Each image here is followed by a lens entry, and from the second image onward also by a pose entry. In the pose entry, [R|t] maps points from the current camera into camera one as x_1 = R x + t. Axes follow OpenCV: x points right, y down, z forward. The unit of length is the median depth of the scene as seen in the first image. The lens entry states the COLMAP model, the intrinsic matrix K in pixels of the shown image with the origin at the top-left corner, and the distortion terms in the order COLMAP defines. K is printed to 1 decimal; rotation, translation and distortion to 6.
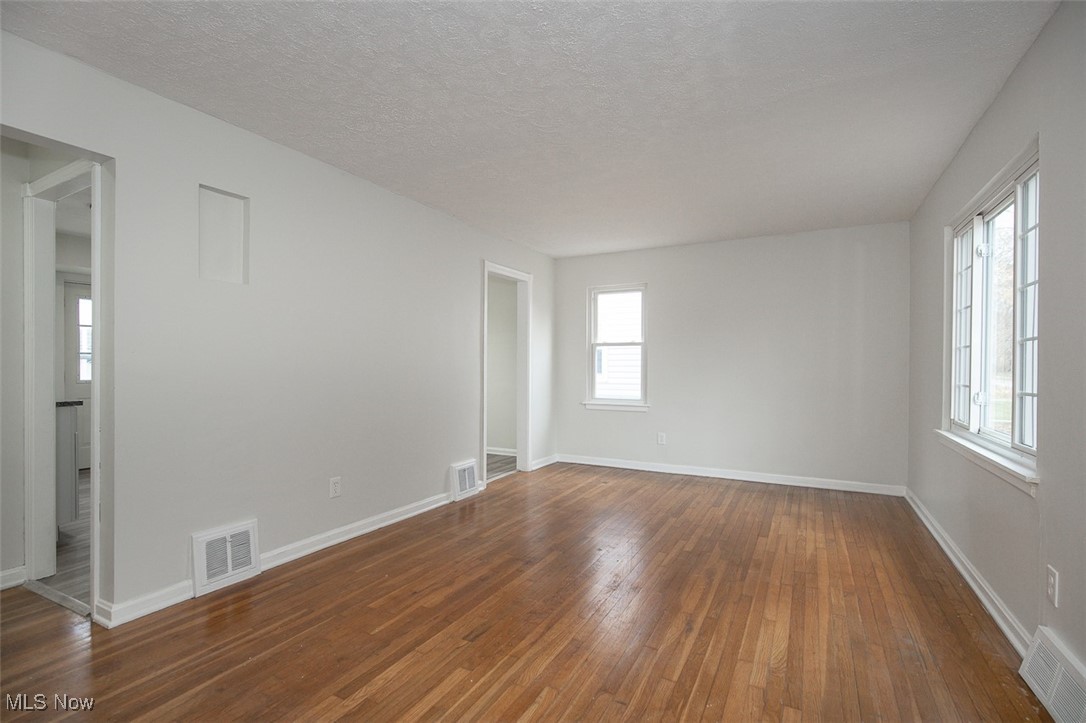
lens RADIAL K [[496.6, 0, 539.1], [0, 496.6, 366.0], [0, 0, 1]] dist [-0.002972, -0.000165]
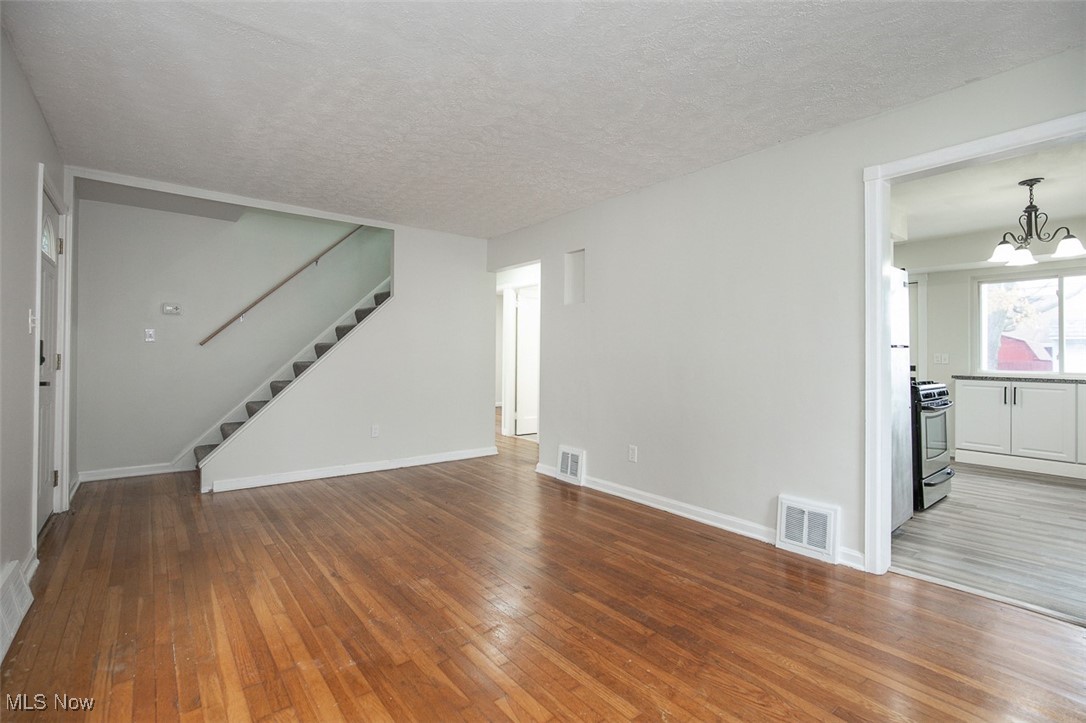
lens RADIAL K [[496.6, 0, 539.6], [0, 496.6, 356.9], [0, 0, 1]] dist [-0.002972, -0.000165]
pose [[-0.387878, -0.003704, -0.921703, 1.012746], [-0.006000, 0.999981, -0.001494, 0.015477], [0.921691, 0.004951, -0.387892, 1.611199]]
